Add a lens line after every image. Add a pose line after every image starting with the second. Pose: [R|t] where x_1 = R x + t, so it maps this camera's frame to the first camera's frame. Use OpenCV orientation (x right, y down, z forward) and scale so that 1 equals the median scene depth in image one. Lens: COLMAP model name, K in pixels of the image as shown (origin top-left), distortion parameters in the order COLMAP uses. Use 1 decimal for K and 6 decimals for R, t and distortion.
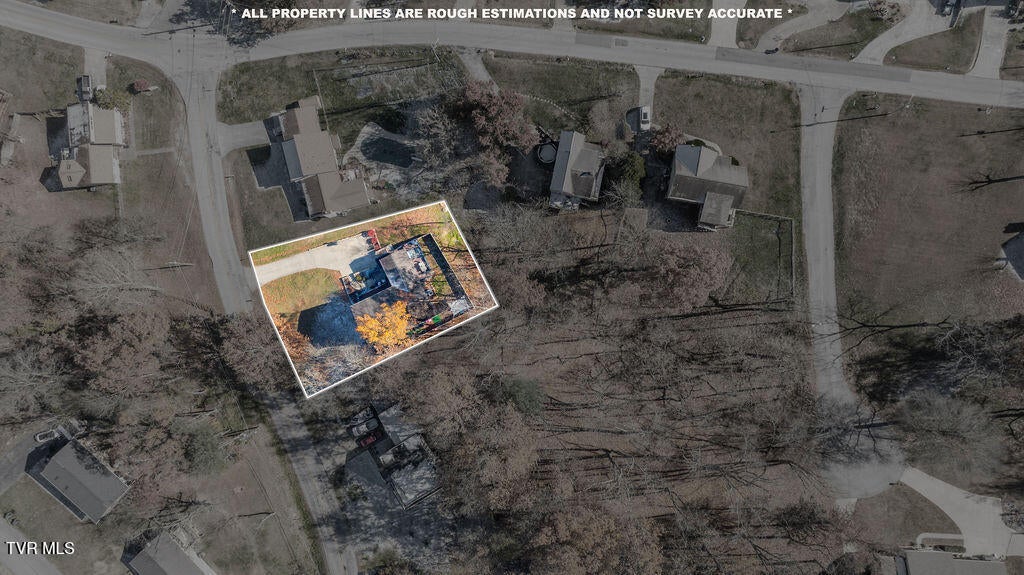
lens RADIAL K [[753.8, 0, 515.5], [0, 753.8, 287.4], [0, 0, 1]] dist [-0.024396, 0.003708]
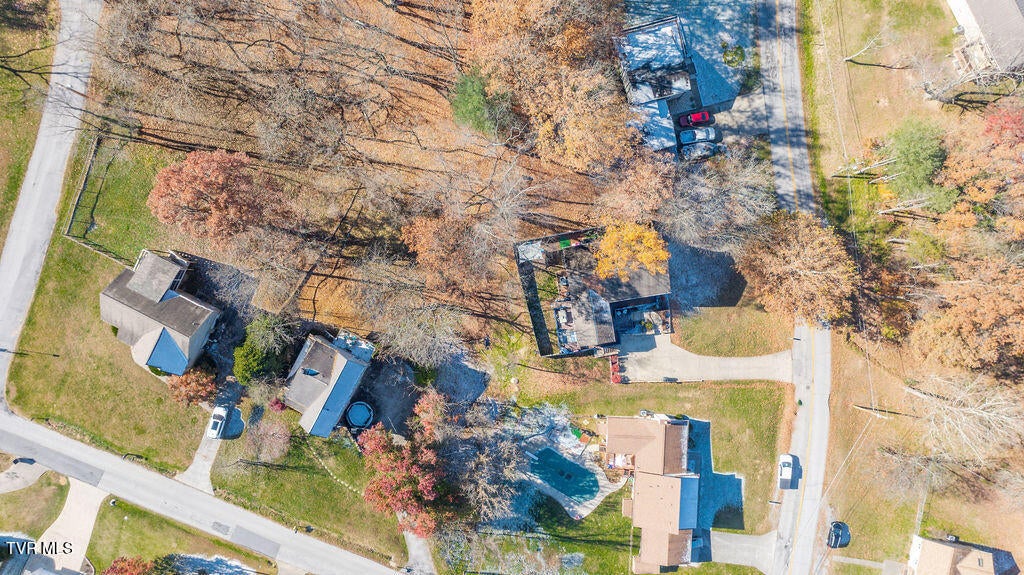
lens RADIAL K [[753.8, 0, 515.5], [0, 753.8, 287.4], [0, 0, 1]] dist [-0.024396, 0.003708]
pose [[-0.958876, -0.283824, -0.001096, -0.069222], [0.283826, -0.958867, -0.004110, -0.010096], [0.000116, -0.004252, 0.999991, 0.252072]]
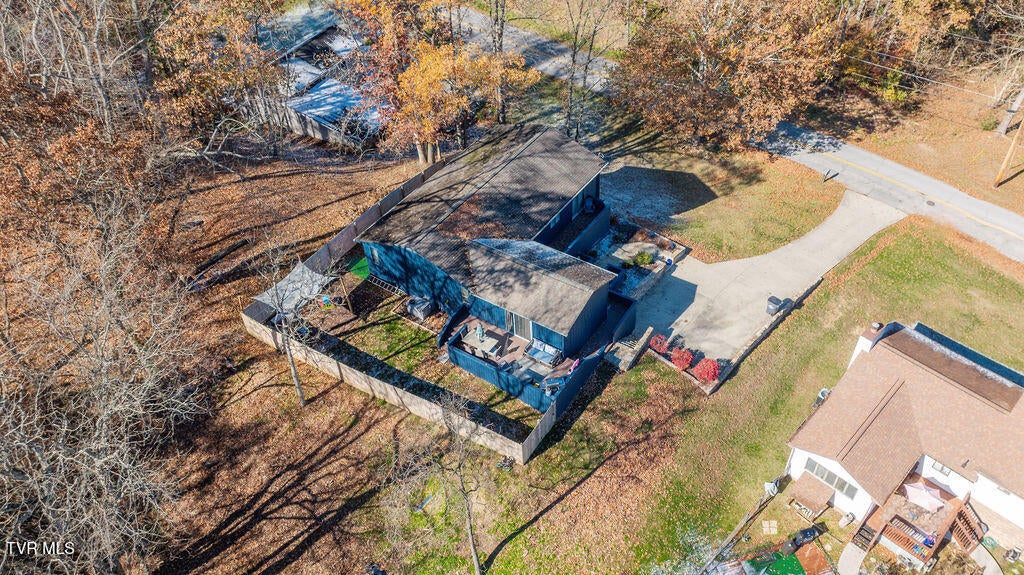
lens RADIAL K [[792.8, 0, 559.9], [0, 792.8, 288.3], [0, 0, 1]] dist [-0.003011, 0.000501]
pose [[-0.839884, 0.374945, -0.392443, -0.041350], [-0.542690, -0.592244, 0.595596, -0.201856], [-0.009106, 0.713206, 0.700896, 0.780216]]
